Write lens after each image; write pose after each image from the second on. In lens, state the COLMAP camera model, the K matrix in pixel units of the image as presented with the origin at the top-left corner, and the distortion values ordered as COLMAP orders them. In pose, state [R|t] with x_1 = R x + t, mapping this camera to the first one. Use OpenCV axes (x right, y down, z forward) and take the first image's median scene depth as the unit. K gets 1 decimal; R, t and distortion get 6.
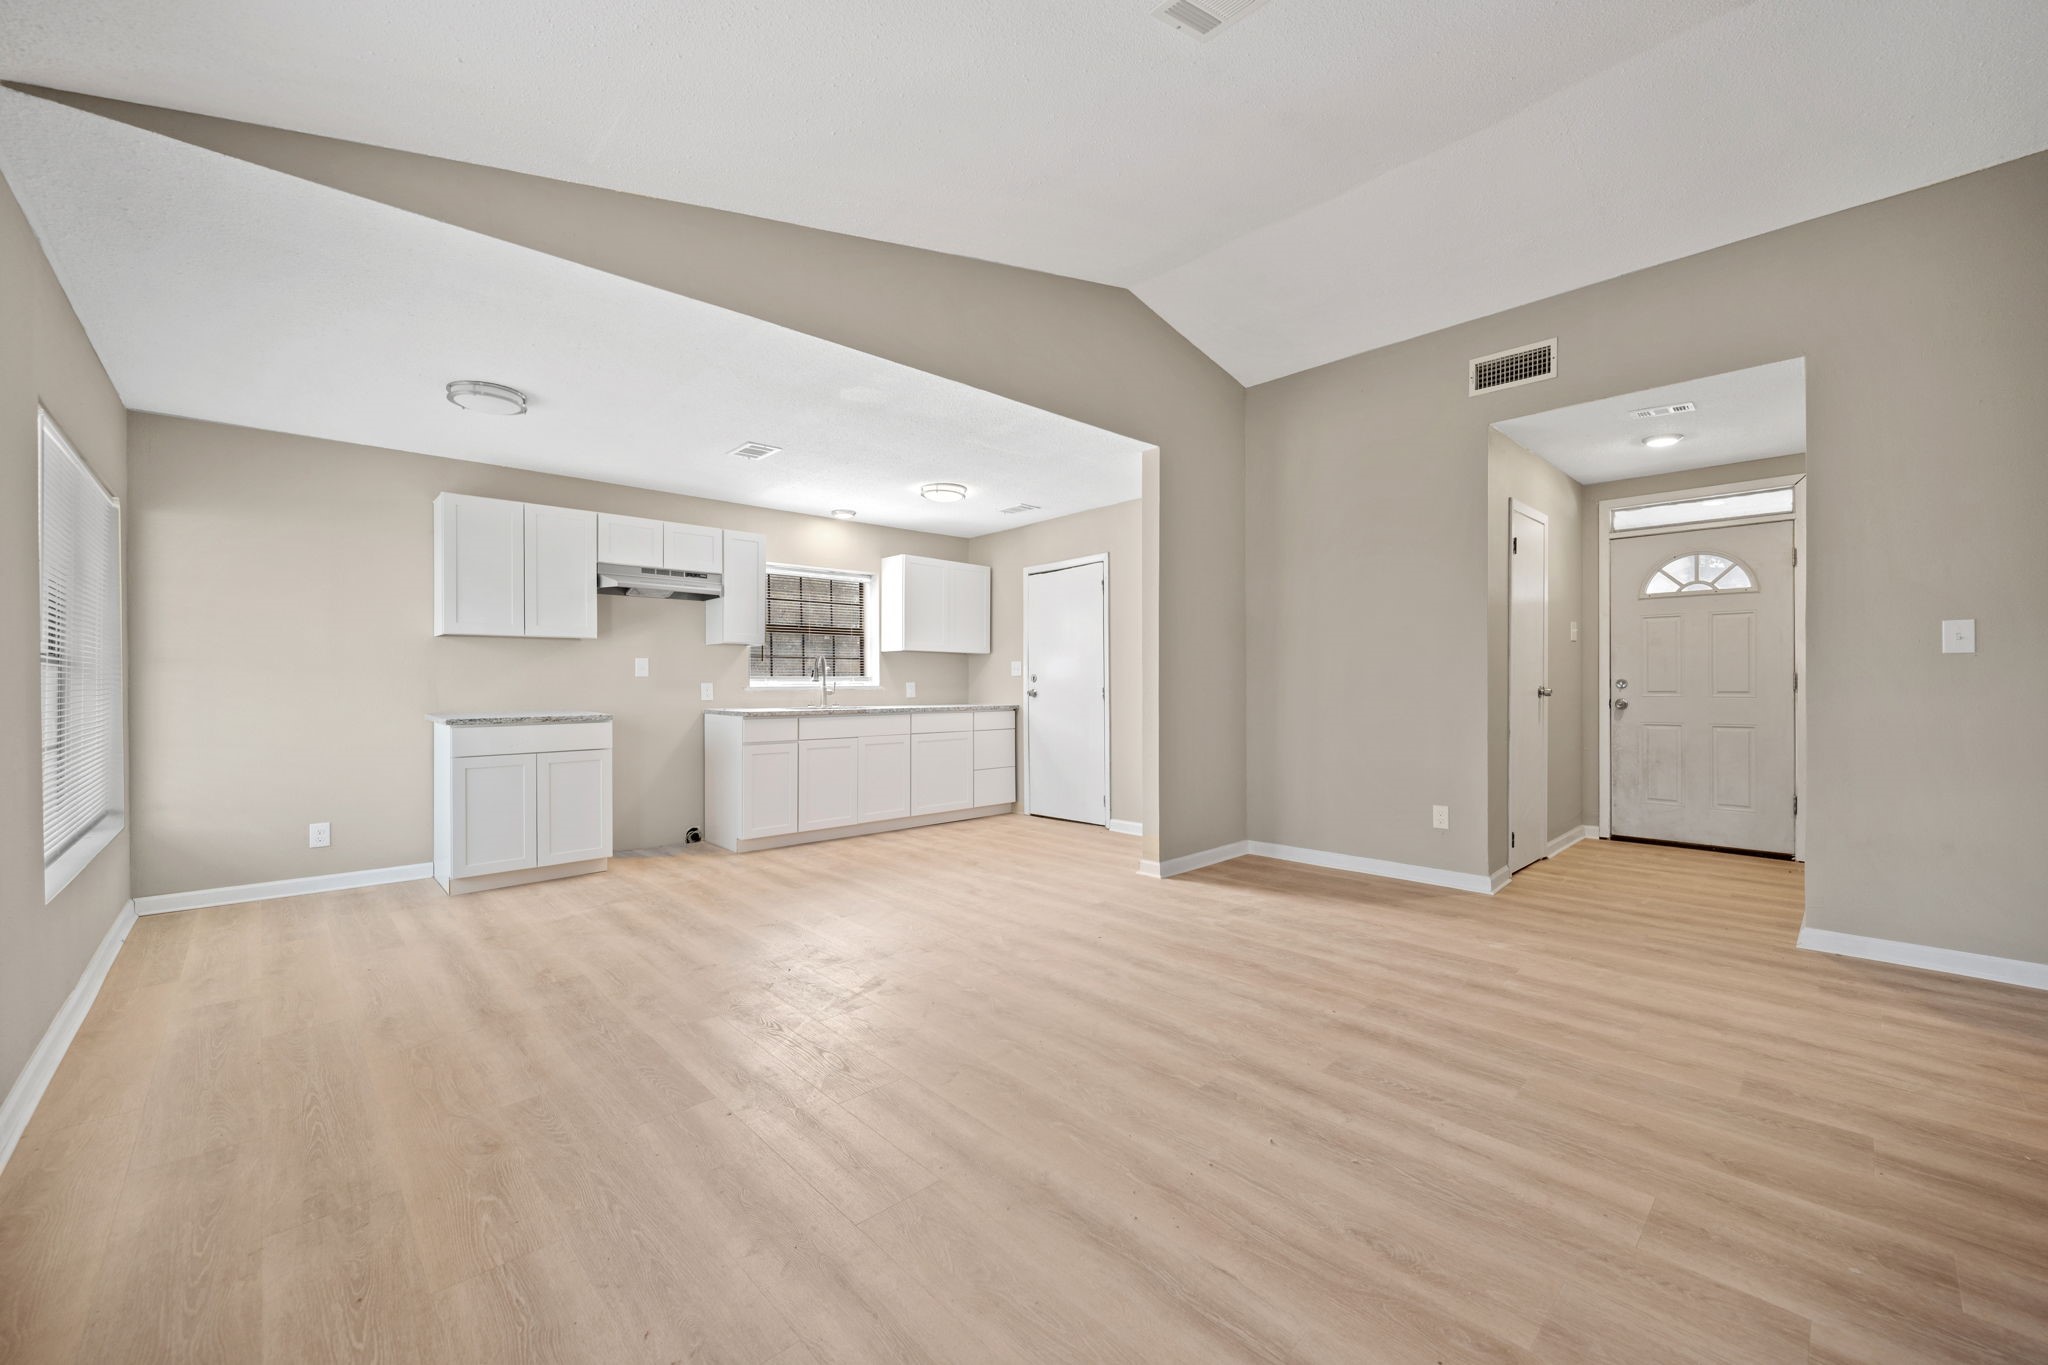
lens RADIAL K [[803.7, 0, 1030.4], [0, 803.7, 683.0], [0, 0, 1]] dist [-0.003217, 0.000882]
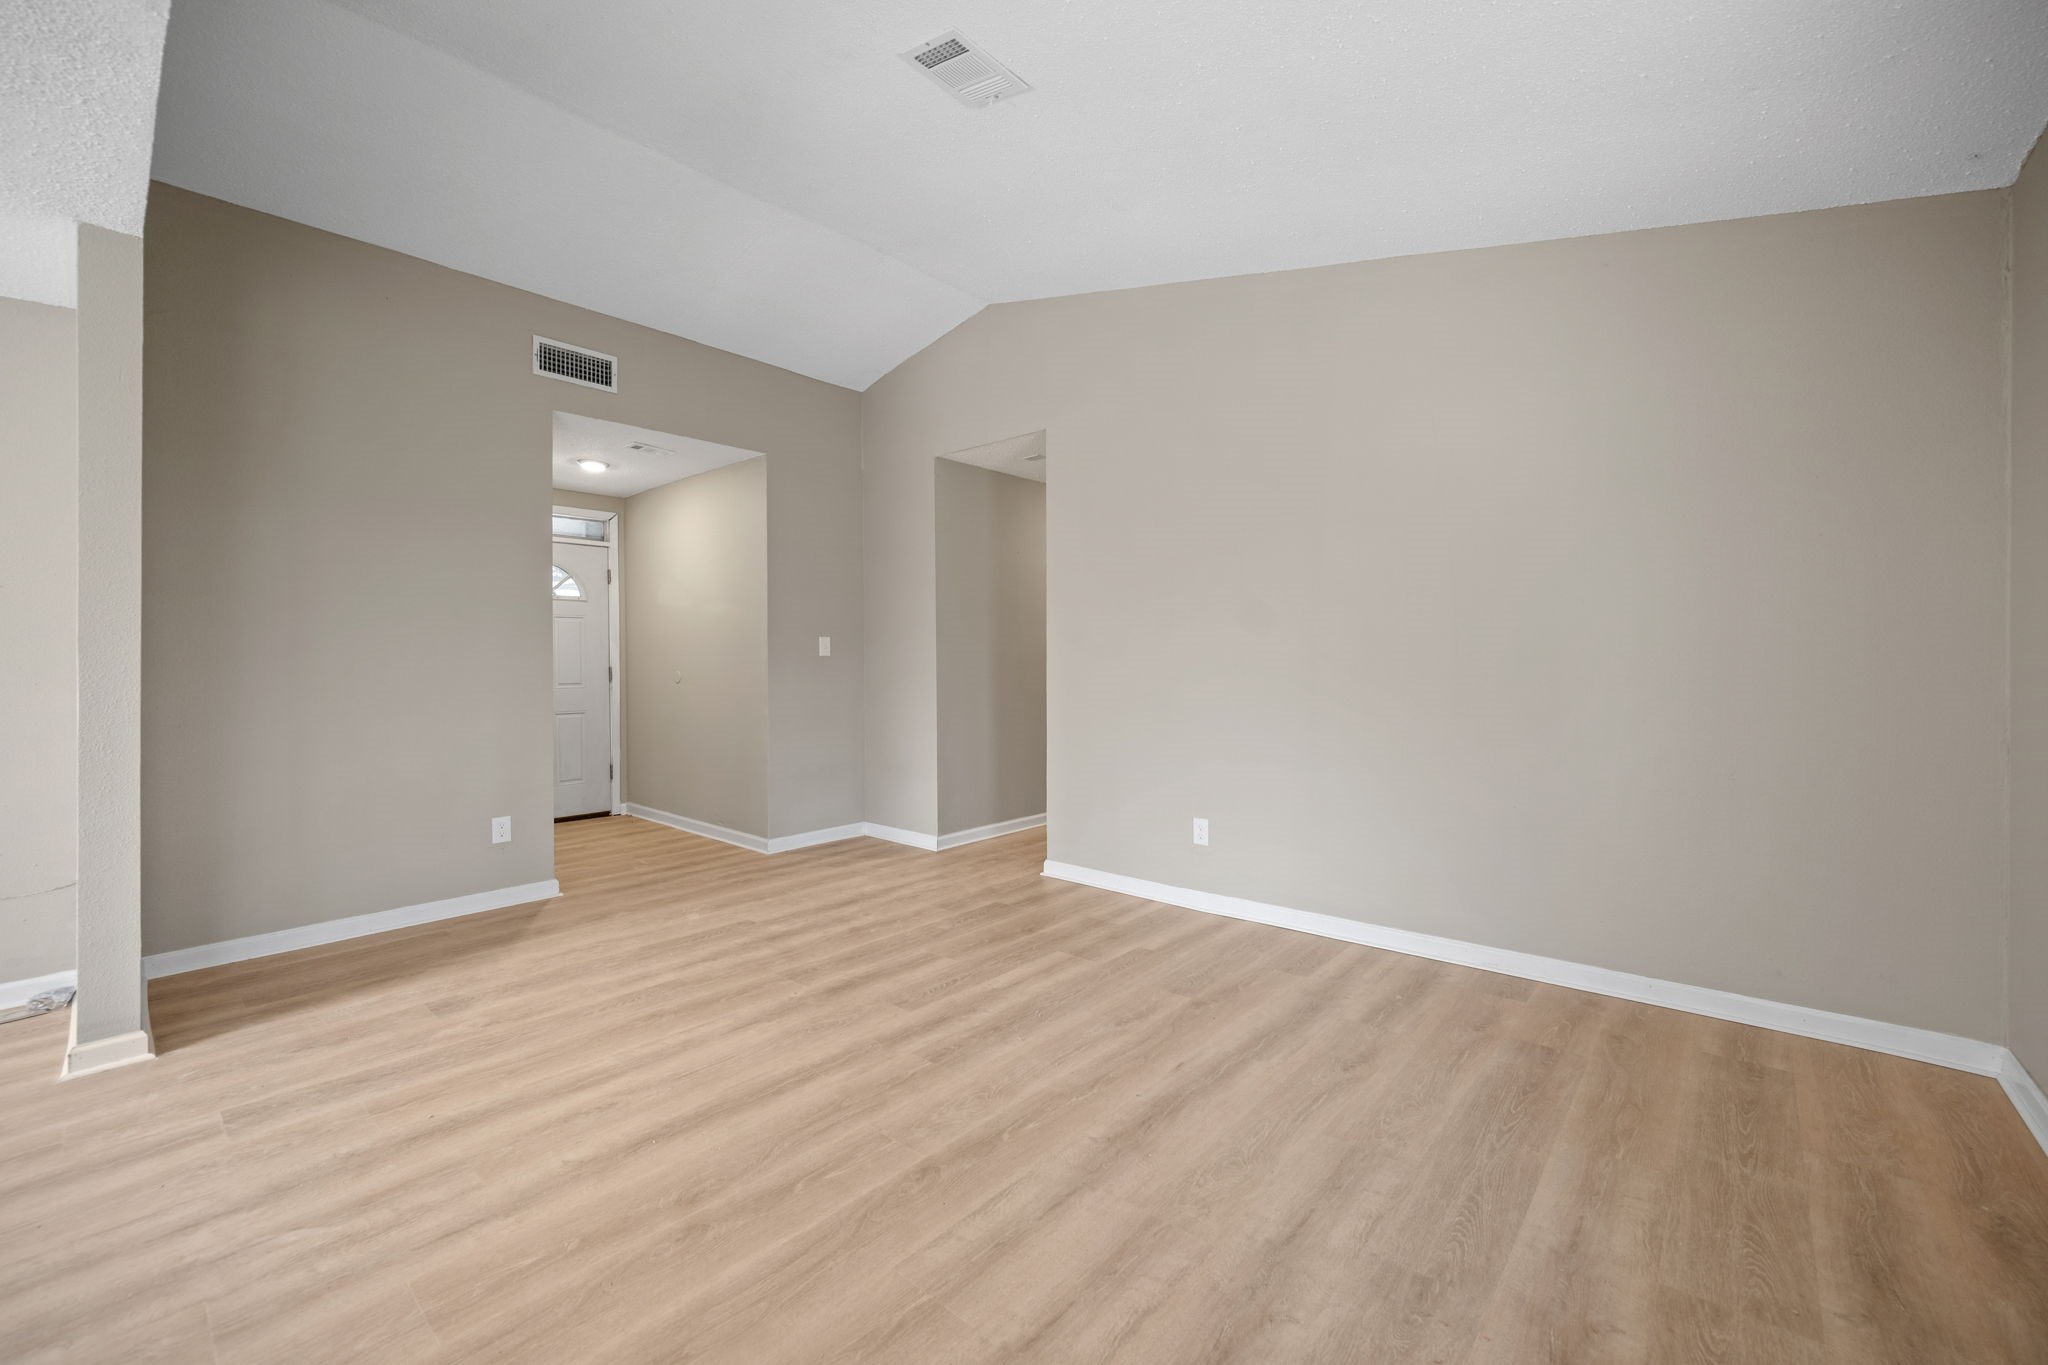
lens RADIAL K [[803.7, 0, 1052.3], [0, 803.7, 660.0], [0, 0, 1]] dist [-0.003217, 0.000882]
pose [[-0.090972, 0.009782, 0.995805, -0.429115], [0.014618, 0.999857, -0.008486, -0.004213], [-0.995746, 0.013785, -0.091102, 0.473502]]
